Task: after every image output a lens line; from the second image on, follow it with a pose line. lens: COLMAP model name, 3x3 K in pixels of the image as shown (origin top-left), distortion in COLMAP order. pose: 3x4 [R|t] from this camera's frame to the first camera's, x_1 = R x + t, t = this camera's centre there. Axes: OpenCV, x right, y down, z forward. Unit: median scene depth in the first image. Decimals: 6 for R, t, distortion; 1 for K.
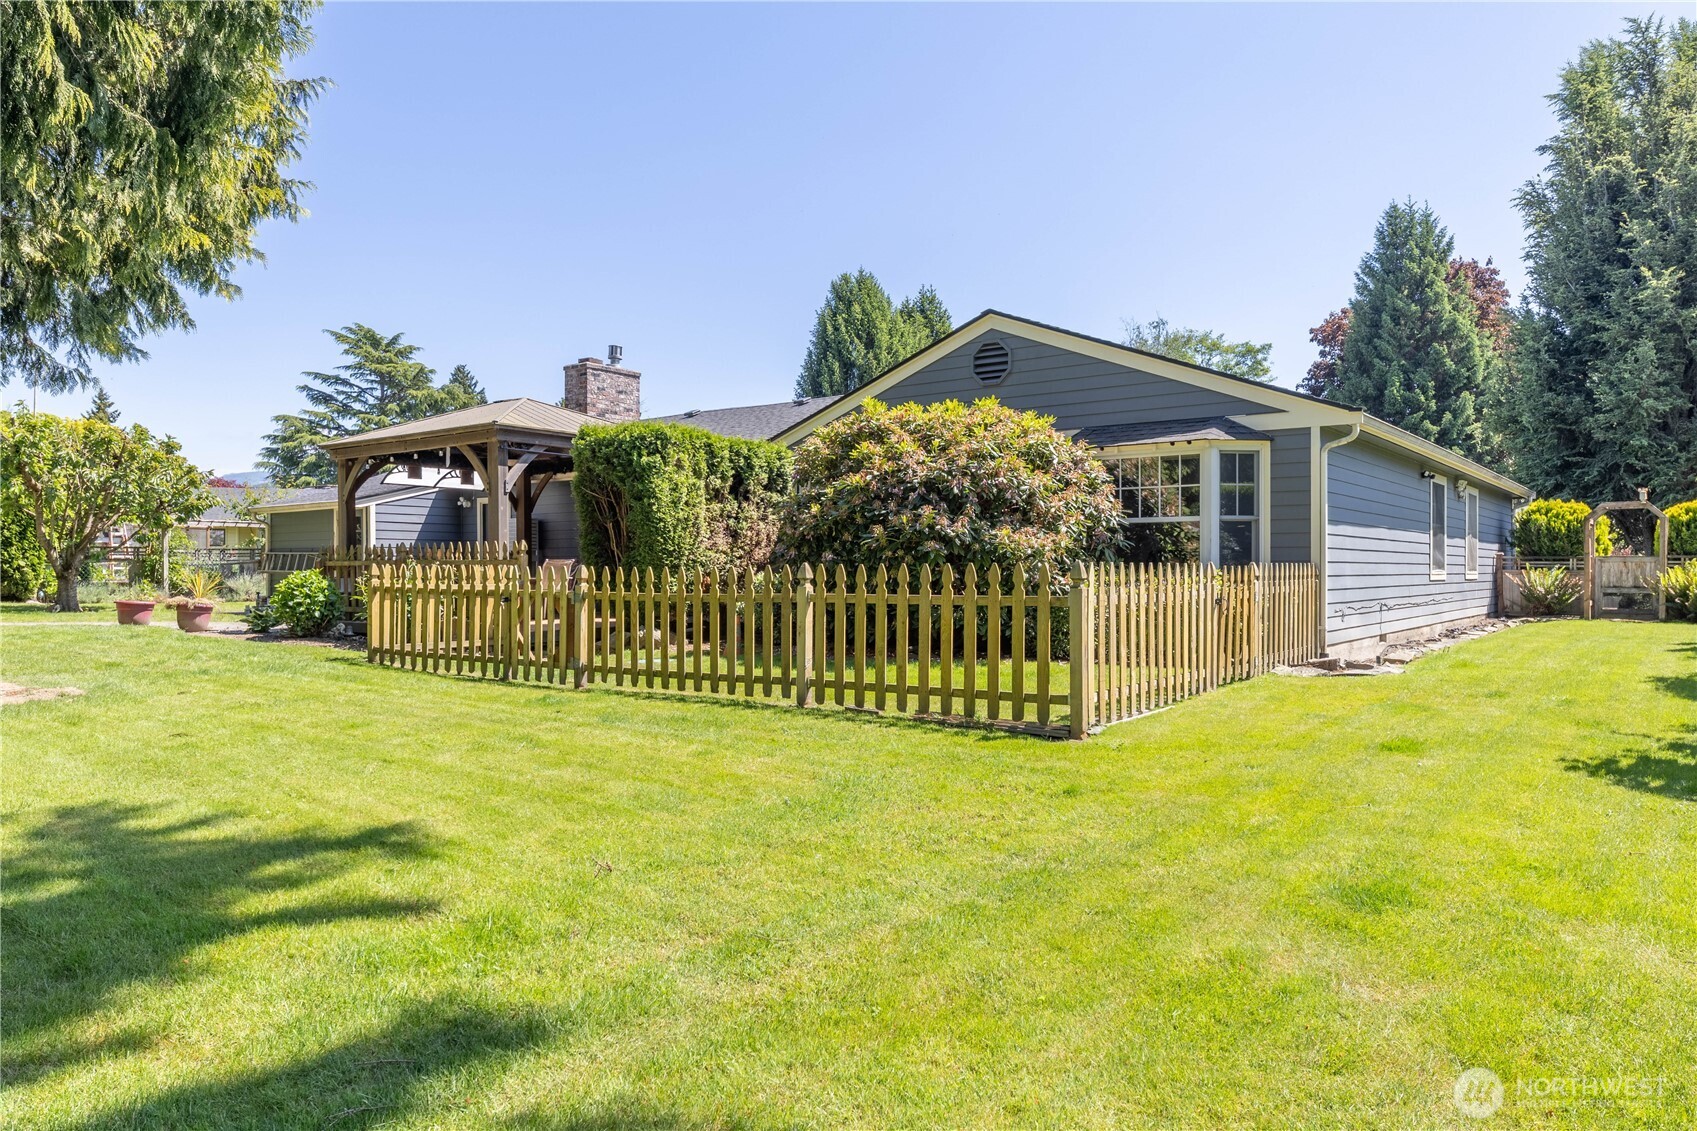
lens RADIAL K [[1095.7, 0, 847.8], [0, 1095.7, 560.2], [0, 0, 1]] dist [-0.001652, -0.006555]
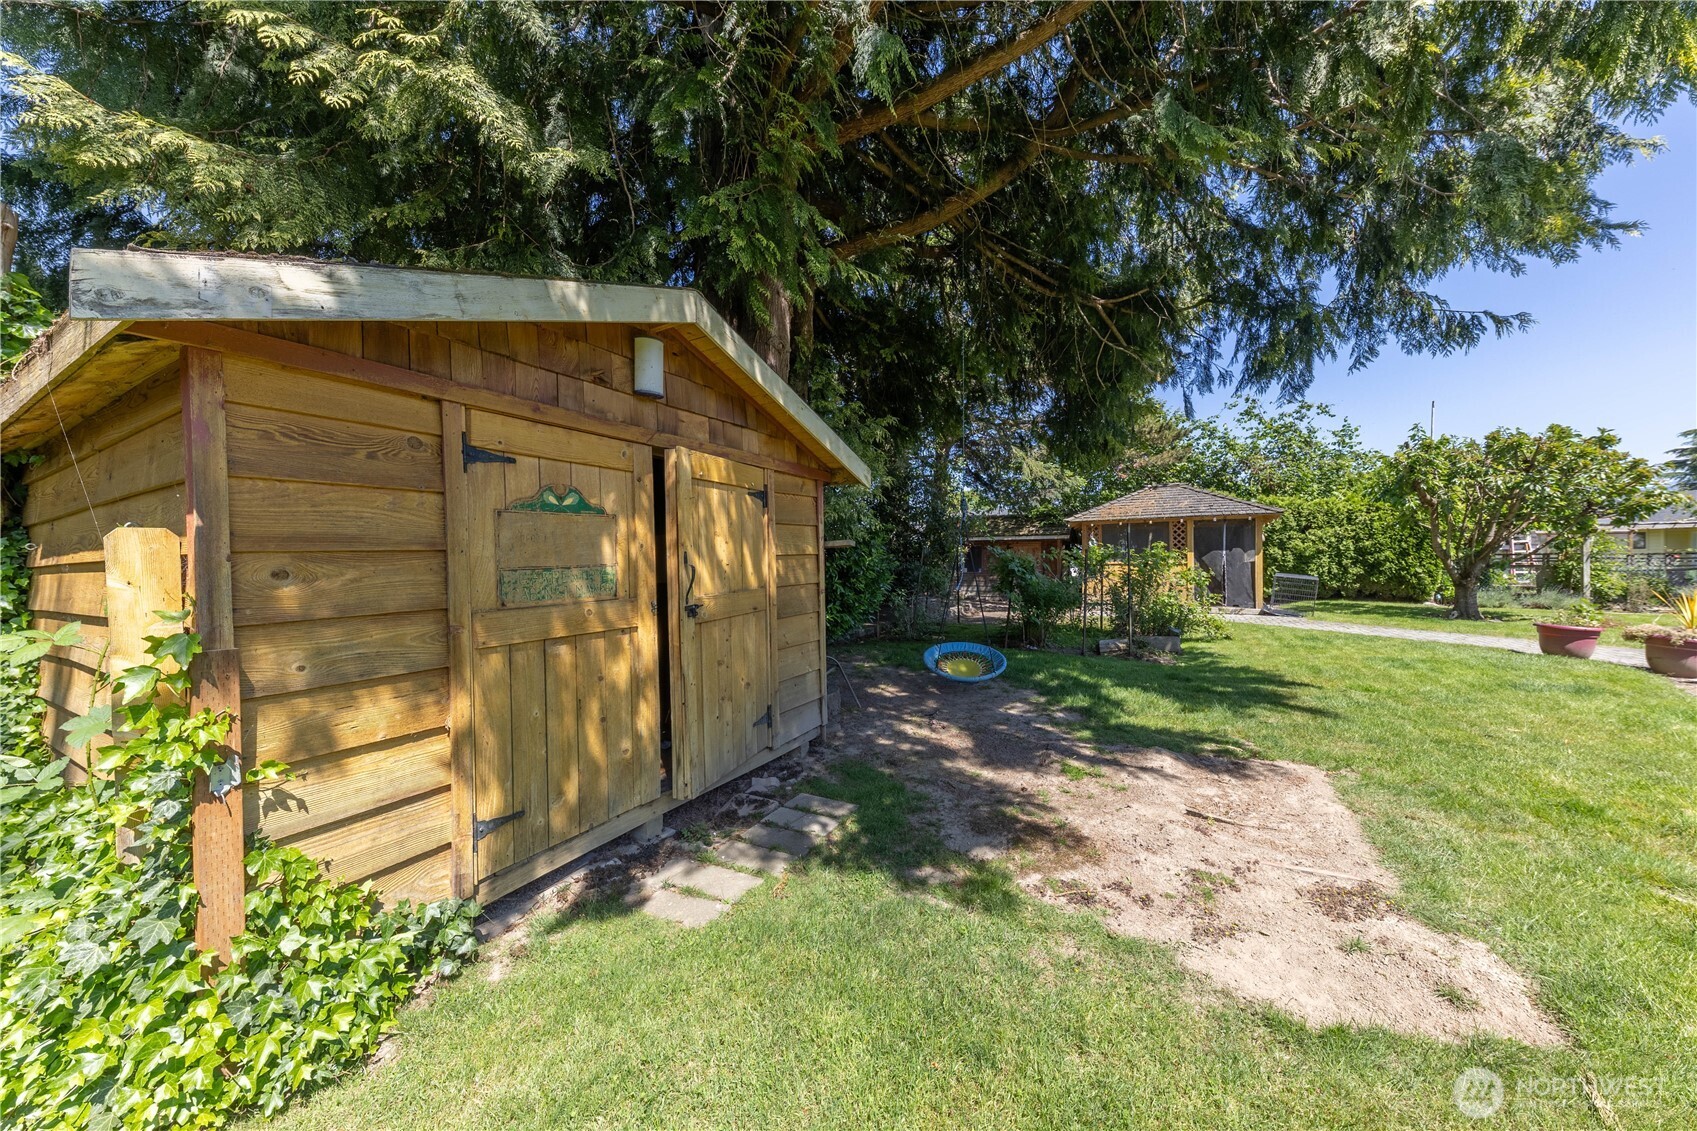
lens RADIAL K [[580.4, 0, 849.3], [0, 580.4, 573.2], [0, 0, 1]] dist [0.000378, 0.000041]
pose [[0.135878, 0.011362, -0.990660, -0.237167], [0.010690, 0.999859, 0.012934, -0.009147], [0.990668, -0.012348, 0.135737, 0.330889]]
